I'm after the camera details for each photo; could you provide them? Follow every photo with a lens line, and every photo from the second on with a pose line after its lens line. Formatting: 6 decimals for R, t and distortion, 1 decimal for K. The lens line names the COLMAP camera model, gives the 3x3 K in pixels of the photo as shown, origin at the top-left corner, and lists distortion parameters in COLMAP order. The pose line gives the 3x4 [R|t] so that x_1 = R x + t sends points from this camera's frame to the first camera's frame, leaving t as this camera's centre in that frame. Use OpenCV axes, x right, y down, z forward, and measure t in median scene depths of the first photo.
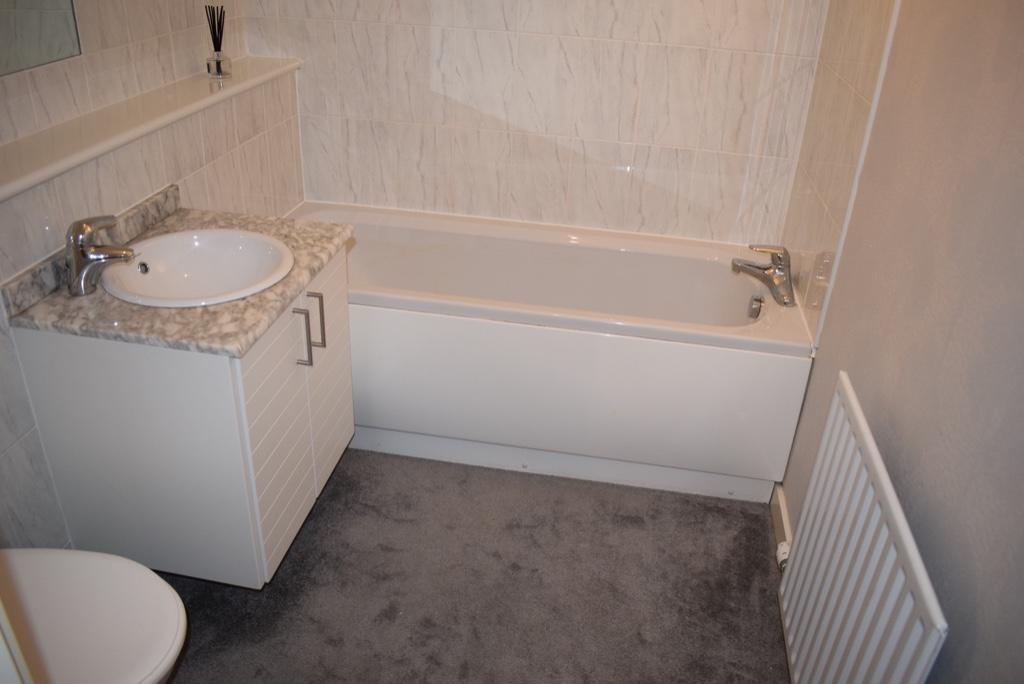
lens RADIAL K [[796.7, 0, 512.0], [0, 796.7, 342.0], [0, 0, 1]] dist [-0.099330, 0.011945]
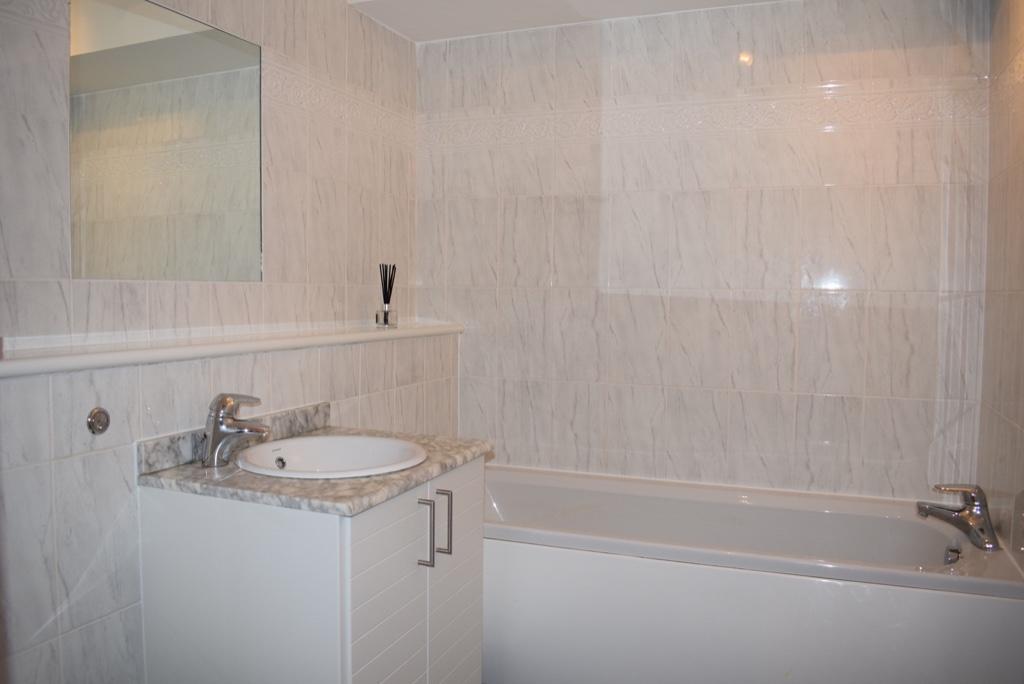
lens RADIAL K [[796.7, 0, 512.0], [0, 796.7, 342.0], [0, 0, 1]] dist [-0.099330, 0.011945]
pose [[0.976520, -0.025676, -0.213892, 0.034474], [-0.069355, 0.902542, -0.424979, 0.161243], [0.203958, 0.429835, 0.879570, 0.096148]]
